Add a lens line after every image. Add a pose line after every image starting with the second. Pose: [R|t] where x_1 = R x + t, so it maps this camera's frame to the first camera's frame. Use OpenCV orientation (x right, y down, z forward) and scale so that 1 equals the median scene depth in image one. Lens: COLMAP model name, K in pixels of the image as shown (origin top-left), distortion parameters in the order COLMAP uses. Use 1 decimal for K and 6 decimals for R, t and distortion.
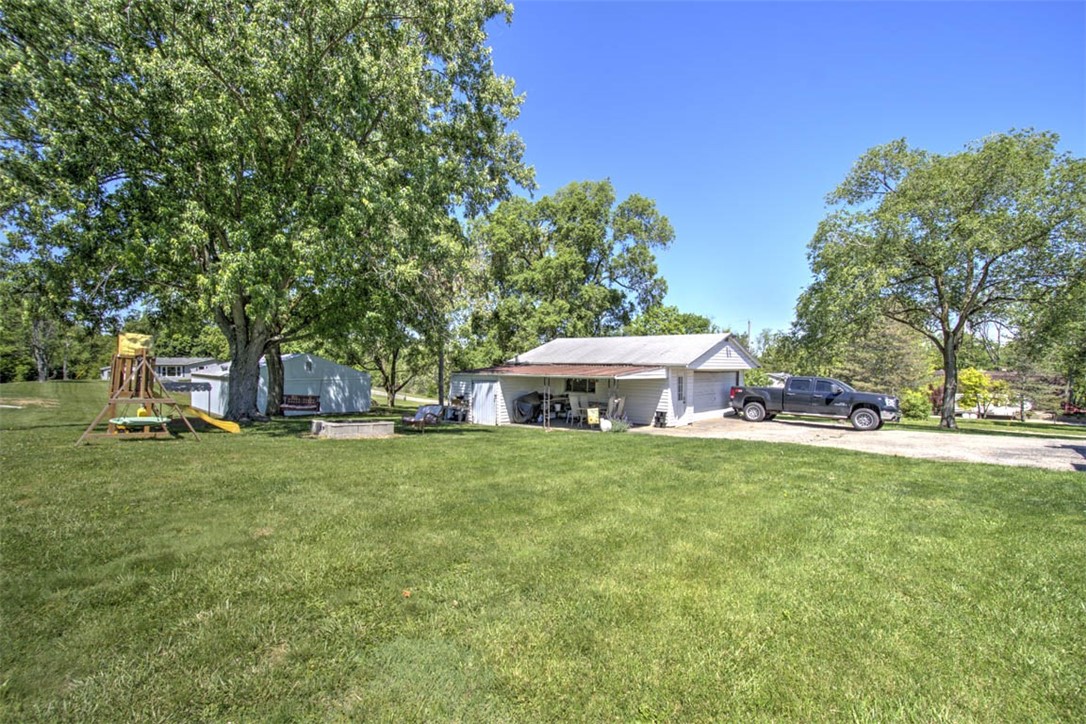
lens RADIAL K [[467.9, 0, 543.1], [0, 467.9, 362.9], [0, 0, 1]] dist [-0.000612, -0.000042]
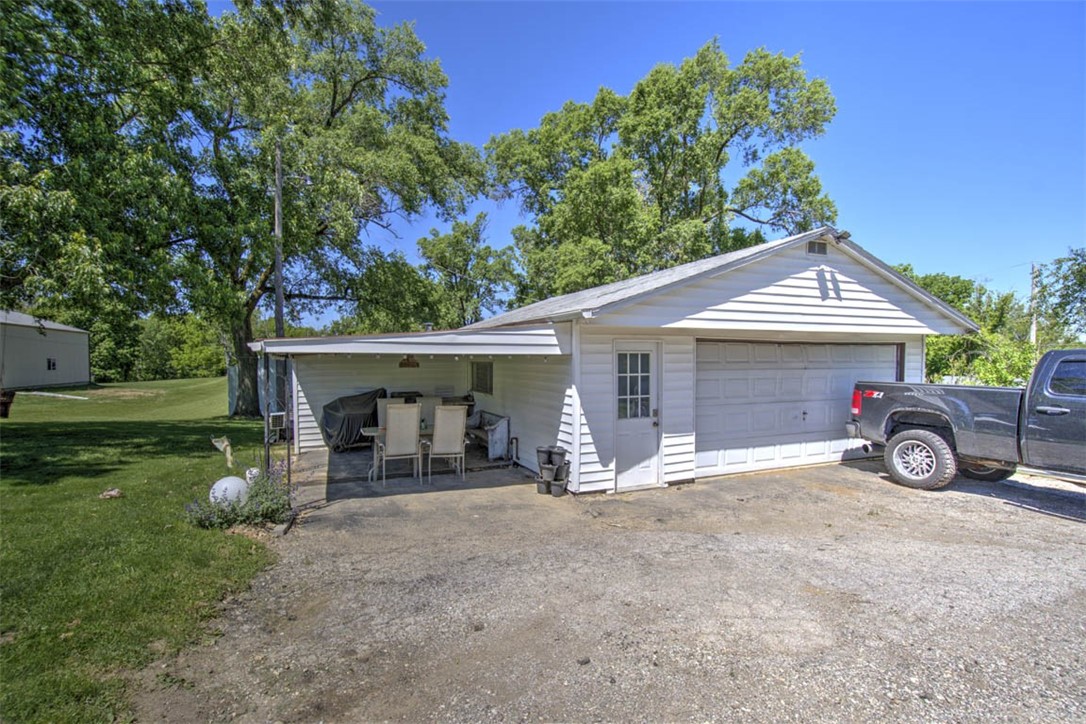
lens RADIAL K [[498.5, 0, 544.7], [0, 498.5, 362.4], [0, 0, 1]] dist [-0.005916, -0.000400]
pose [[0.915575, -0.008894, -0.402049, 0.334565], [0.011503, 0.999926, 0.004075, 0.030531], [0.401983, -0.008356, 0.915609, 0.541352]]
